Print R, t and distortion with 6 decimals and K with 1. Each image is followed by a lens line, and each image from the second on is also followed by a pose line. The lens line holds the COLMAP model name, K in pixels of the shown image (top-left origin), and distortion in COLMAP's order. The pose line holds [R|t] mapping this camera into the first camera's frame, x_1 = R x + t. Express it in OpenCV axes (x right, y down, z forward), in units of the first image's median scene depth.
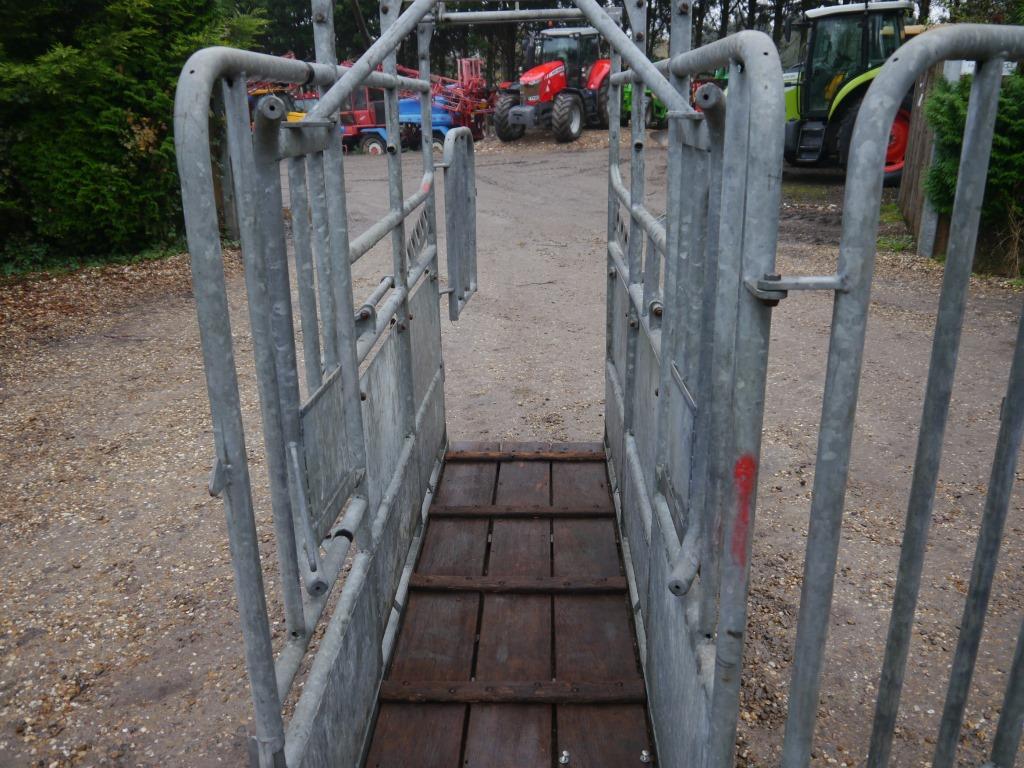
lens RADIAL K [[845.9, 0, 516.7], [0, 845.9, 389.8], [0, 0, 1]] dist [-0.040291, 0.023114]
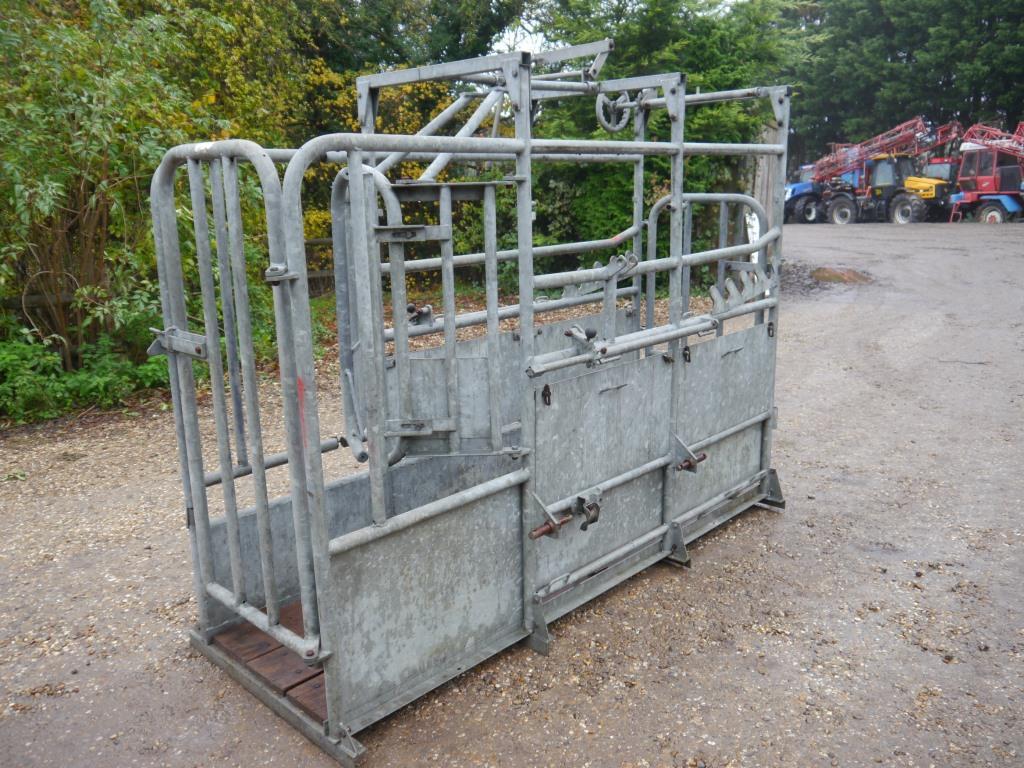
lens RADIAL K [[845.9, 0, 516.7], [0, 845.9, 389.8], [0, 0, 1]] dist [-0.040291, 0.023114]
pose [[0.741870, 0.166593, -0.649520, 0.322902], [-0.211510, 0.977334, 0.009091, -0.001279], [0.636312, 0.130635, 0.760290, -0.002819]]
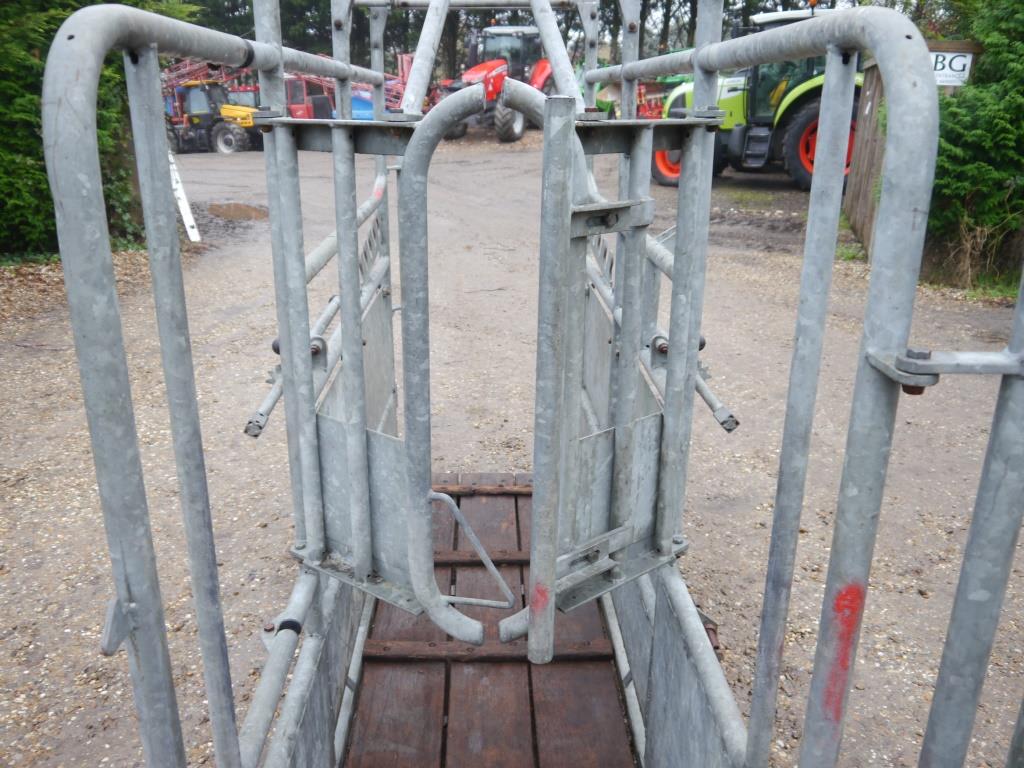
lens RADIAL K [[845.9, 0, 516.7], [0, 845.9, 389.8], [0, 0, 1]] dist [-0.040291, 0.023114]
pose [[0.997359, 0.001380, 0.072619, -0.014232], [-0.001453, 0.999998, 0.000956, -0.017443], [-0.072617, -0.001059, 0.997359, 0.054061]]
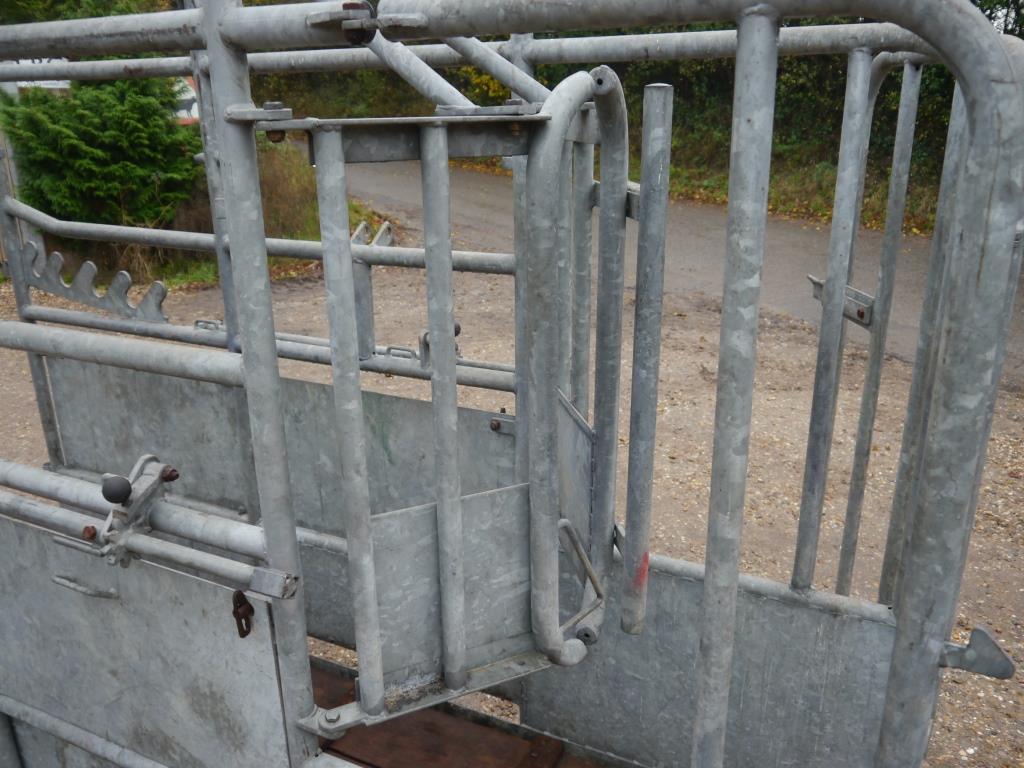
lens RADIAL K [[845.9, 0, 516.7], [0, 845.9, 389.8], [0, 0, 1]] dist [-0.040291, 0.023114]
pose [[0.416001, -0.283681, 0.863984, -0.186778], [0.300715, 0.939559, 0.163704, -0.055636], [-0.858204, 0.191712, 0.476164, 0.181091]]
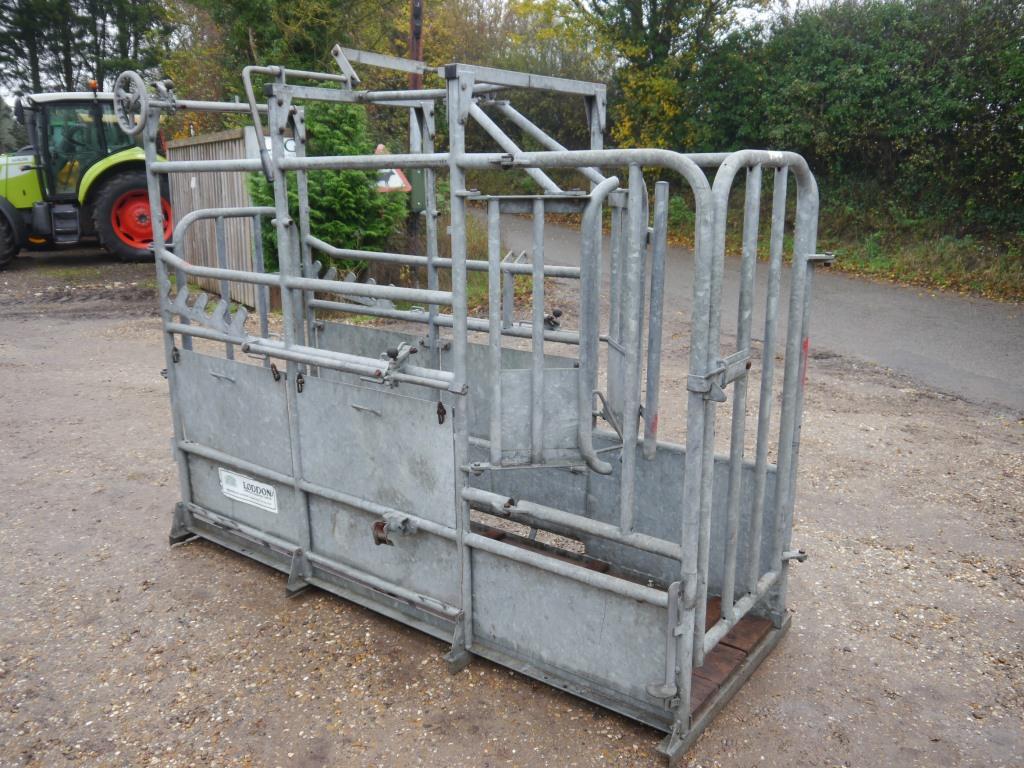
lens RADIAL K [[845.9, 0, 516.7], [0, 845.9, 389.8], [0, 0, 1]] dist [-0.040291, 0.023114]
pose [[0.579159, -0.187832, 0.793280, -0.370411], [0.259593, 0.964932, 0.038952, -0.014374], [-0.772778, 0.183370, 0.607609, 0.048787]]
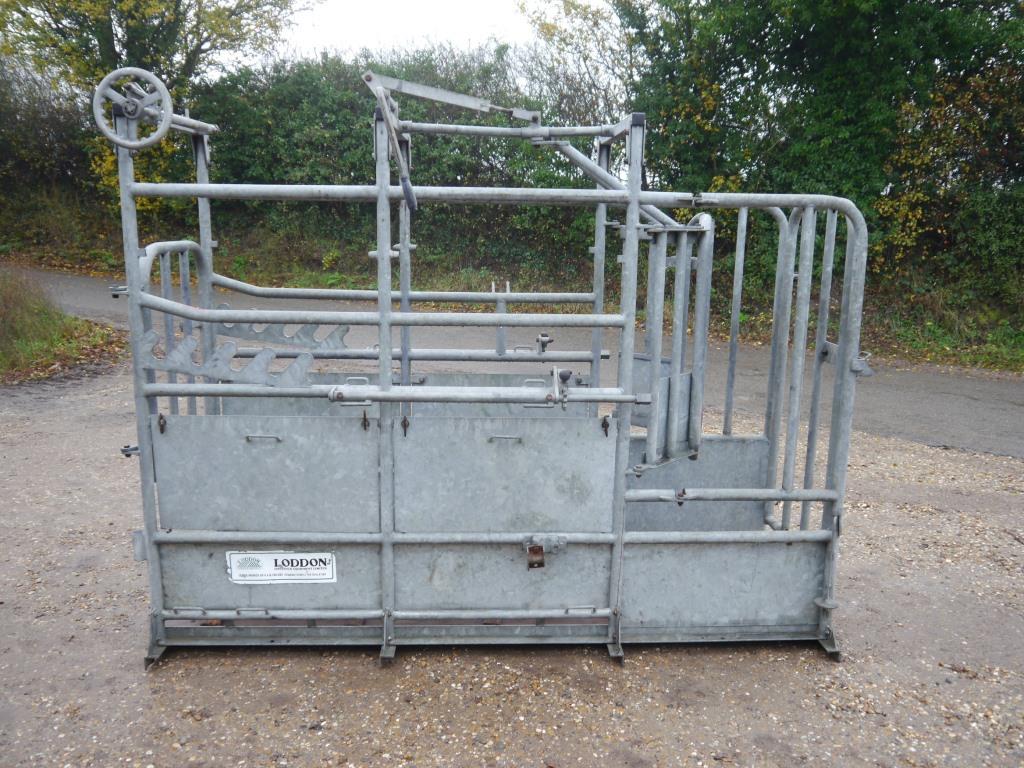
lens RADIAL K [[845.9, 0, 516.7], [0, 845.9, 389.8], [0, 0, 1]] dist [-0.040291, 0.023114]
pose [[-0.073061, -0.181681, 0.980640, -0.499950], [0.309834, 0.930480, 0.195472, -0.117725], [-0.947979, 0.318117, -0.011691, 0.375305]]
